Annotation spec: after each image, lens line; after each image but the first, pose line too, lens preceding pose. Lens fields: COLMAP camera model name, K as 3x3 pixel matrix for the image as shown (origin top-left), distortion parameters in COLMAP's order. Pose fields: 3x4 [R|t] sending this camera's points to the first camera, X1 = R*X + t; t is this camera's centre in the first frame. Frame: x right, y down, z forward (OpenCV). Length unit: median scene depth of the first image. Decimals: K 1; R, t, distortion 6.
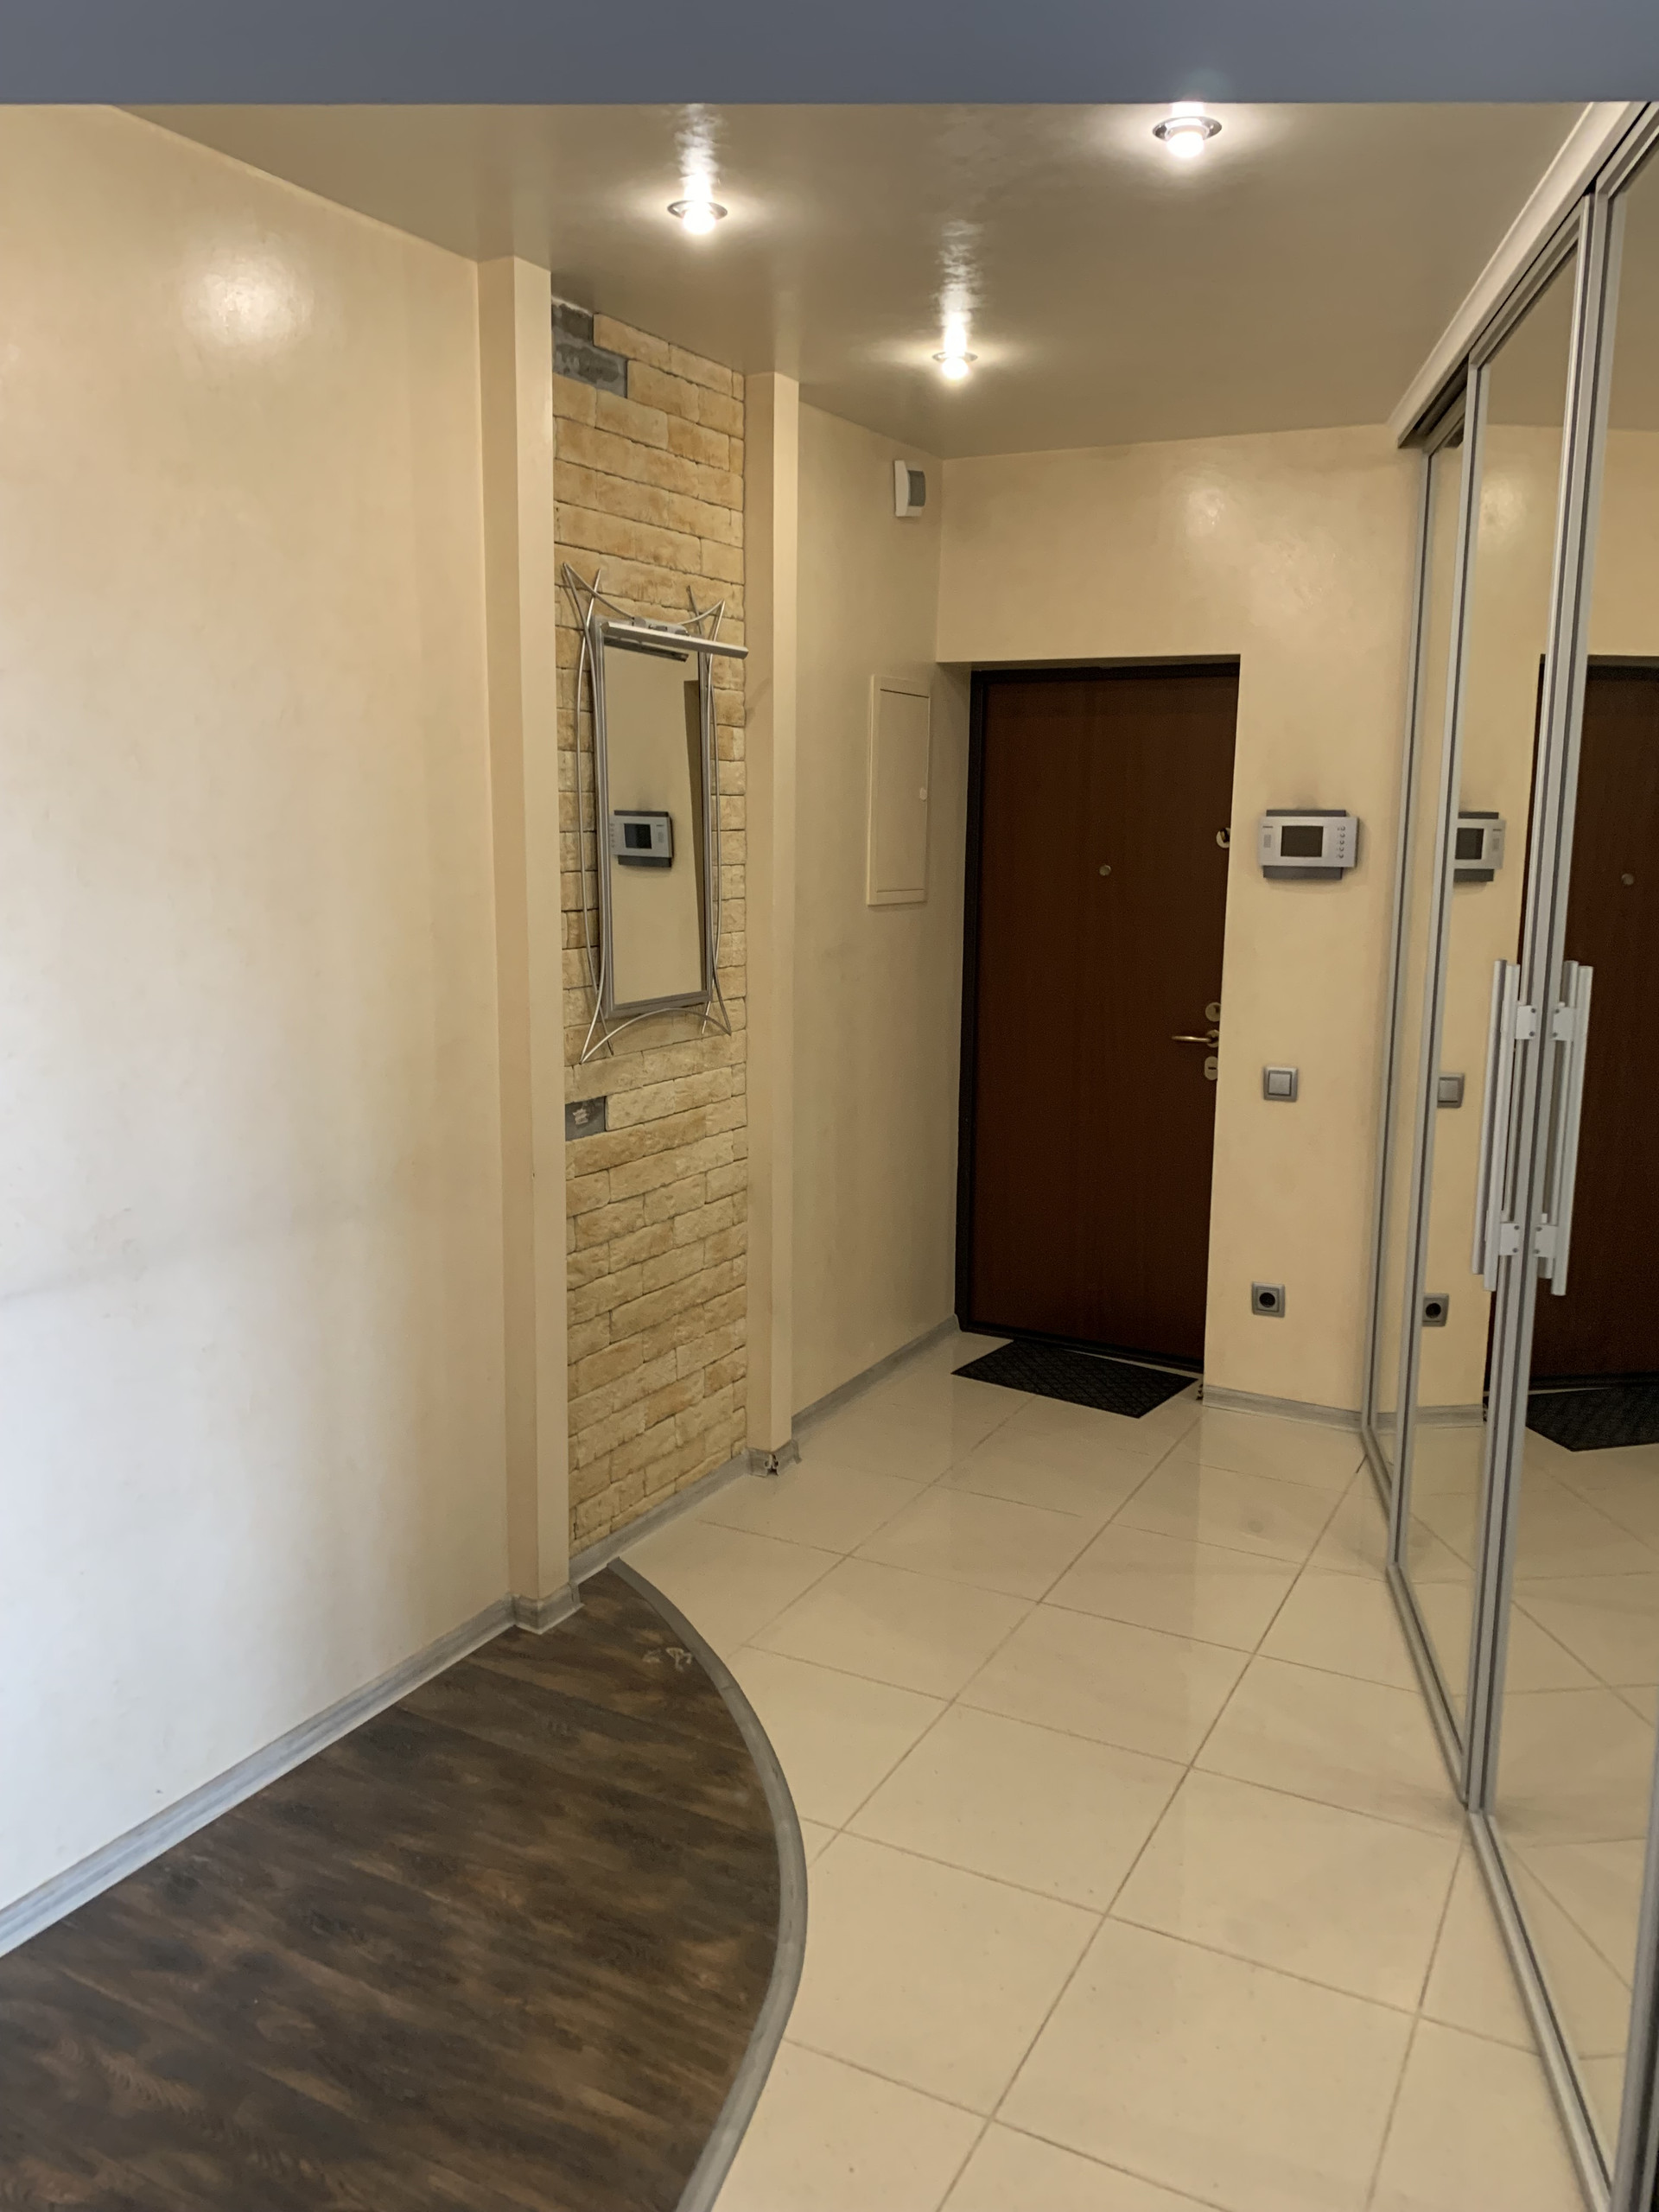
lens RADIAL K [[1687.0, 0, 850.2], [0, 1687.0, 1108.0], [0, 0, 1]] dist [0.006352, -0.003143]
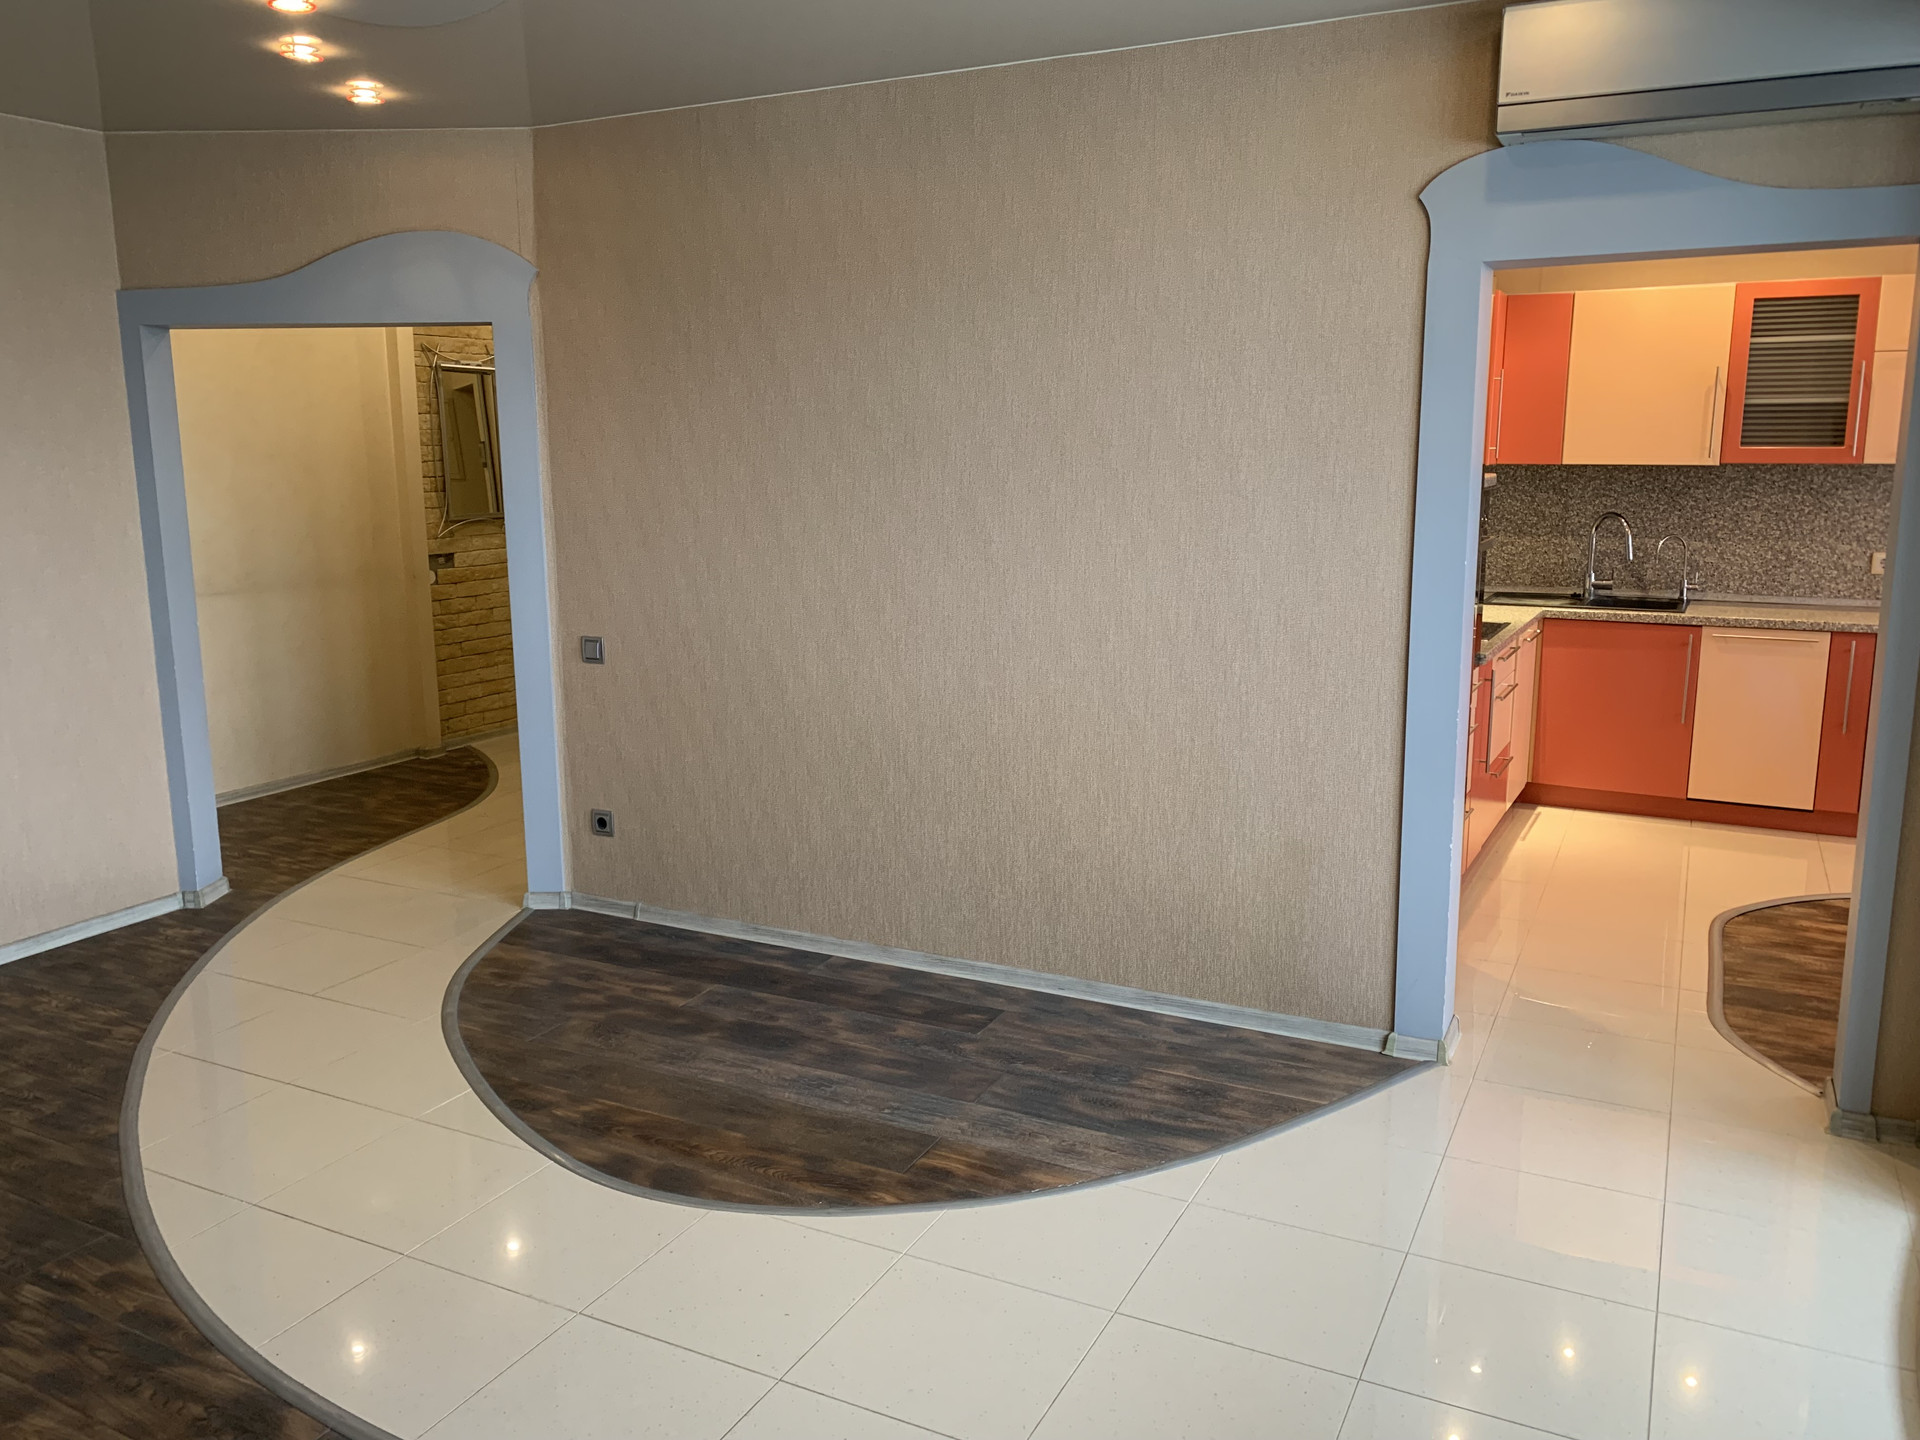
lens RADIAL K [[1468.6, 0, 923.9], [0, 1468.6, 719.9], [0, 0, 1]] dist [-0.005750, 0.006080]
pose [[0.999618, -0.024831, -0.012138, 0.580168], [0.024951, 0.999640, 0.009905, 0.239548], [0.011888, -0.010204, 0.999877, -1.179138]]
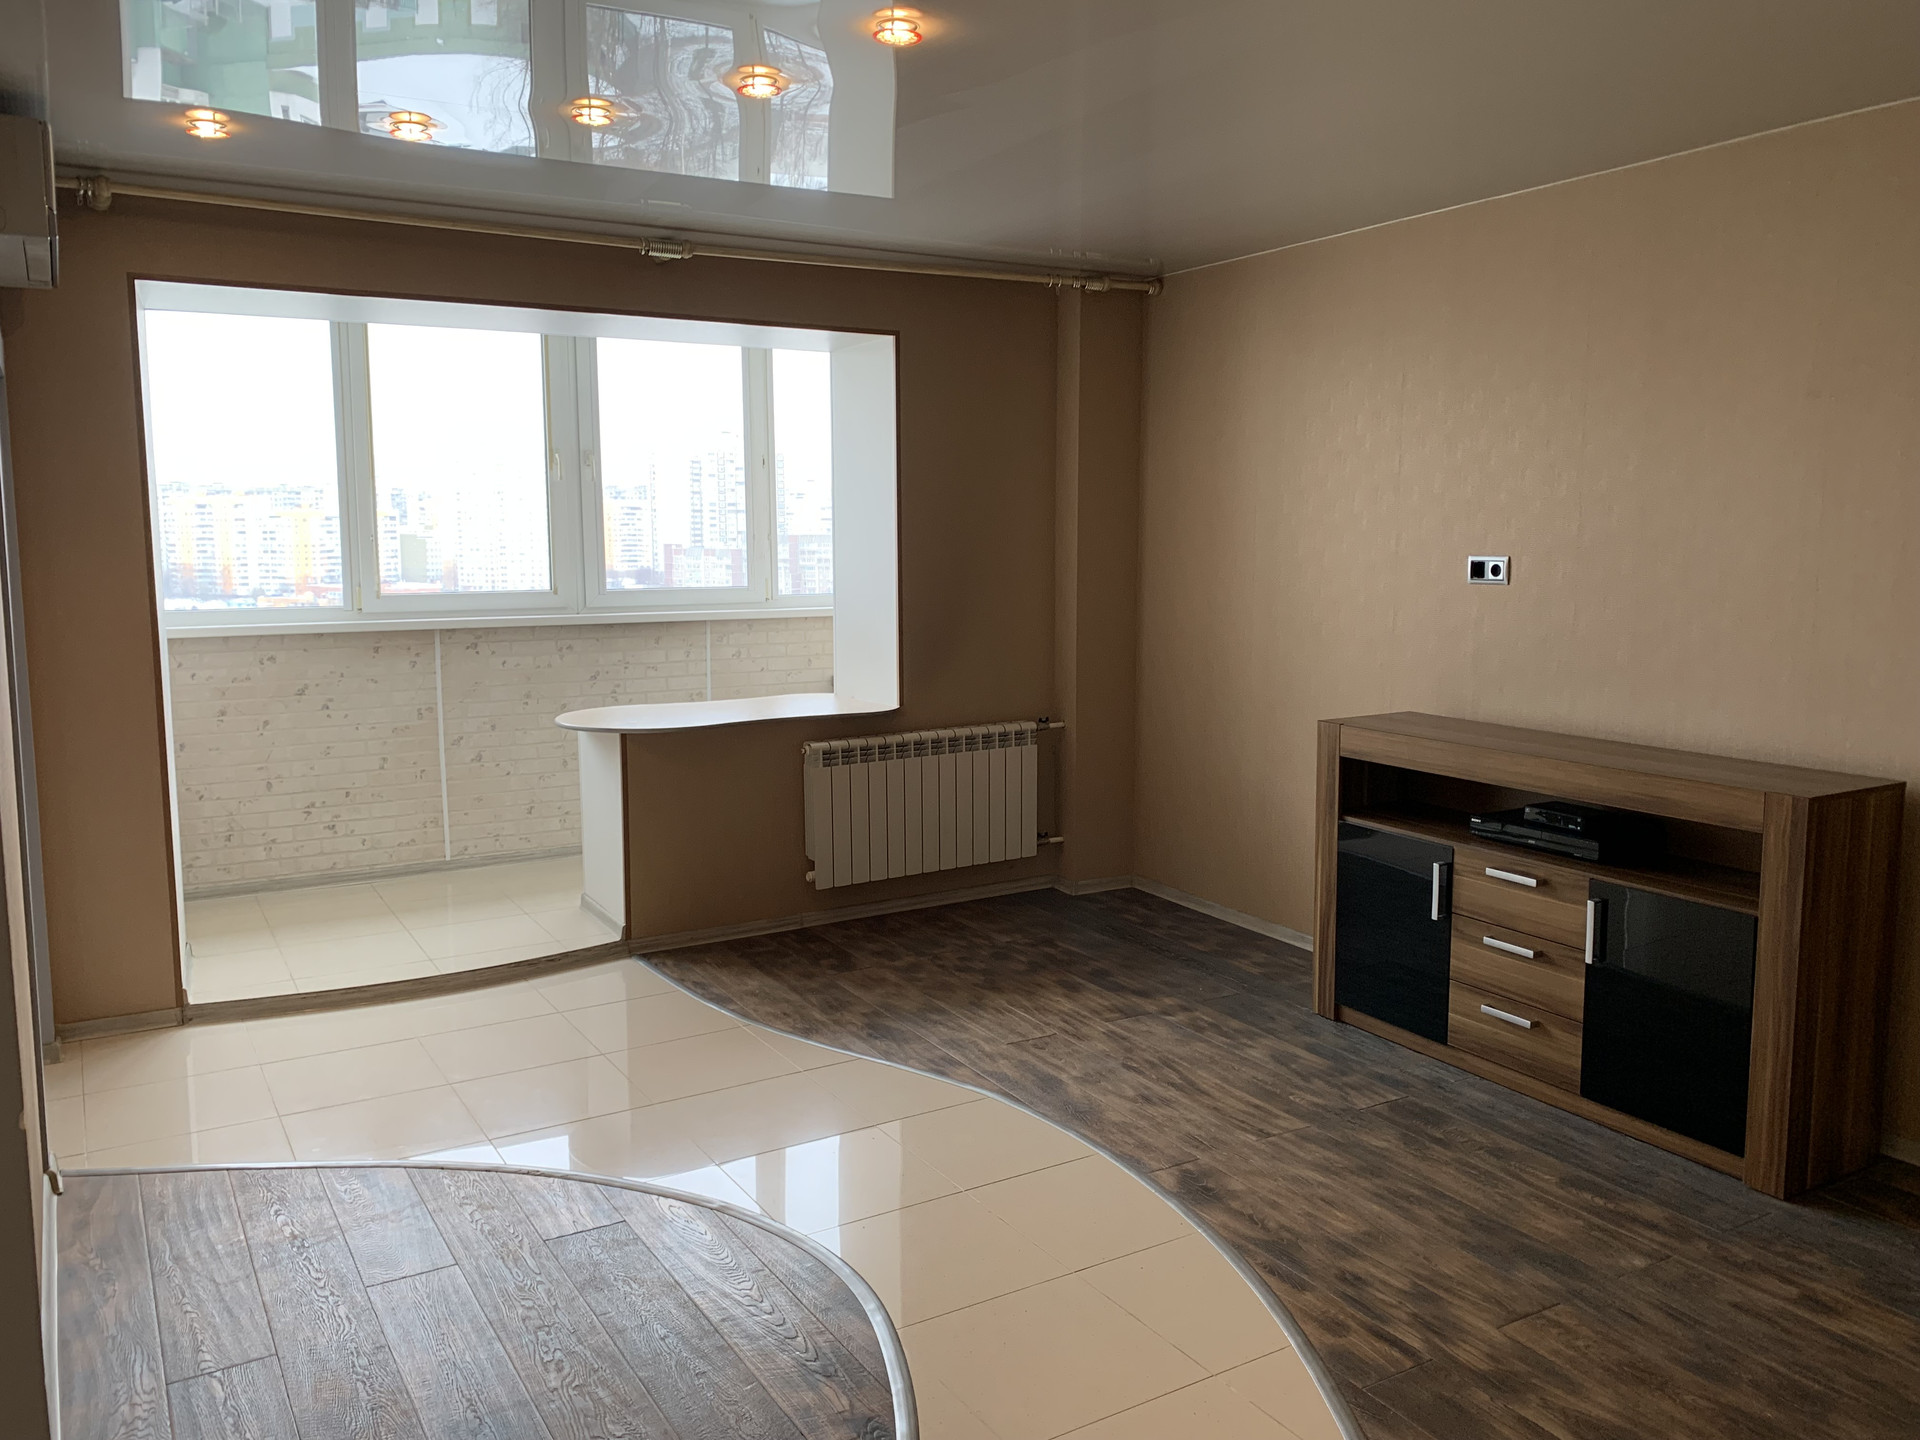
lens RADIAL K [[1482.8, 0, 960.0], [0, 1482.8, 720.0], [0, 0, 1]] dist [0.080674, -0.078633]
pose [[-0.858694, -0.086254, 0.505178, -0.105708], [0.077170, 0.952734, 0.293843, -0.047716], [-0.506645, 0.291306, -0.811450, 0.327689]]
